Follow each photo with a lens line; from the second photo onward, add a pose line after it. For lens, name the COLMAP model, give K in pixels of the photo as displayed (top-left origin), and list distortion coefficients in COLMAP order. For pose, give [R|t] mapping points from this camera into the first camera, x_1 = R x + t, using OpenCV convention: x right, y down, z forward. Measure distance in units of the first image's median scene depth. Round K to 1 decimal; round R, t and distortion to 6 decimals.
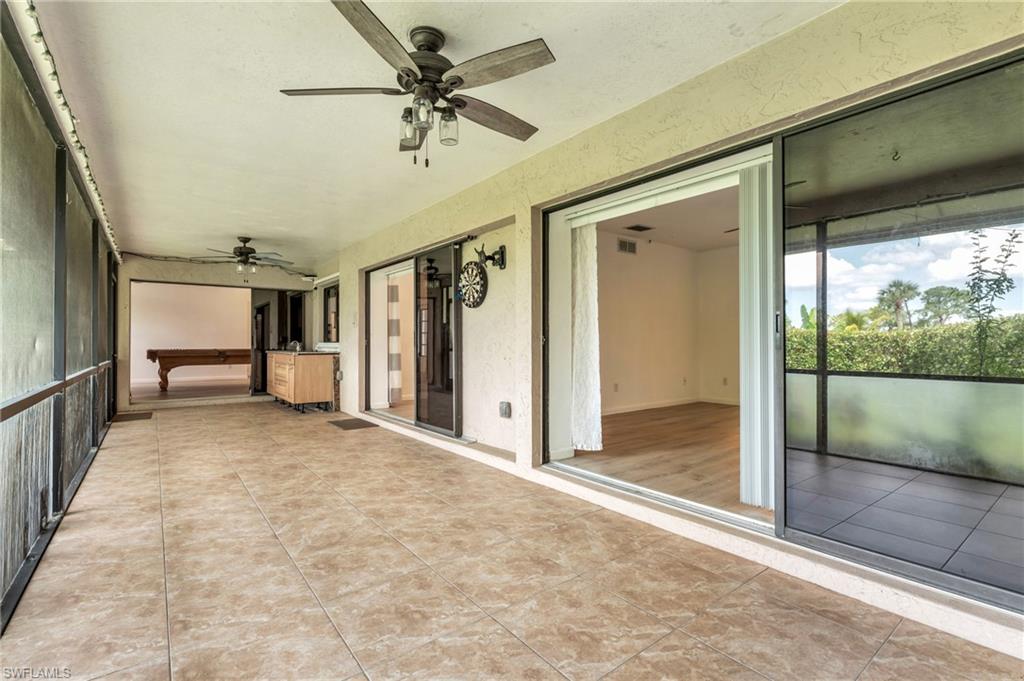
lens RADIAL K [[466.8, 0, 515.7], [0, 466.8, 338.7], [0, 0, 1]] dist [0.000368, 0.000503]
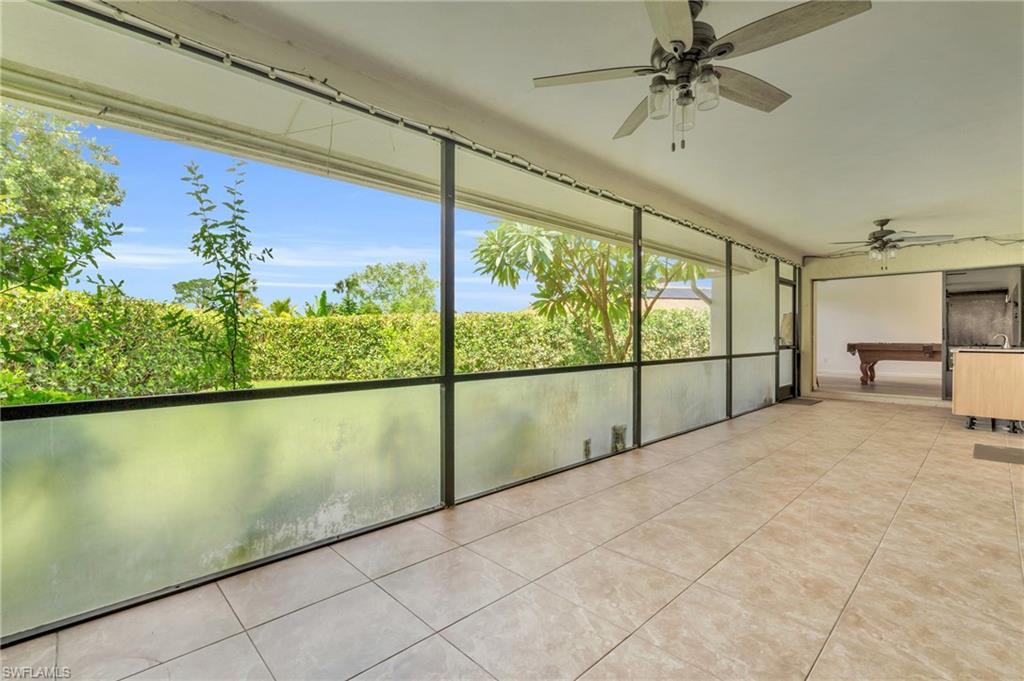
lens RADIAL K [[466.8, 0, 515.7], [0, 466.8, 338.7], [0, 0, 1]] dist [0.000368, 0.000503]
pose [[0.104269, 0.004919, -0.994537, 0.490656], [0.009931, 0.999933, 0.005987, 0.000778], [0.994500, -0.010501, 0.104213, 0.399441]]
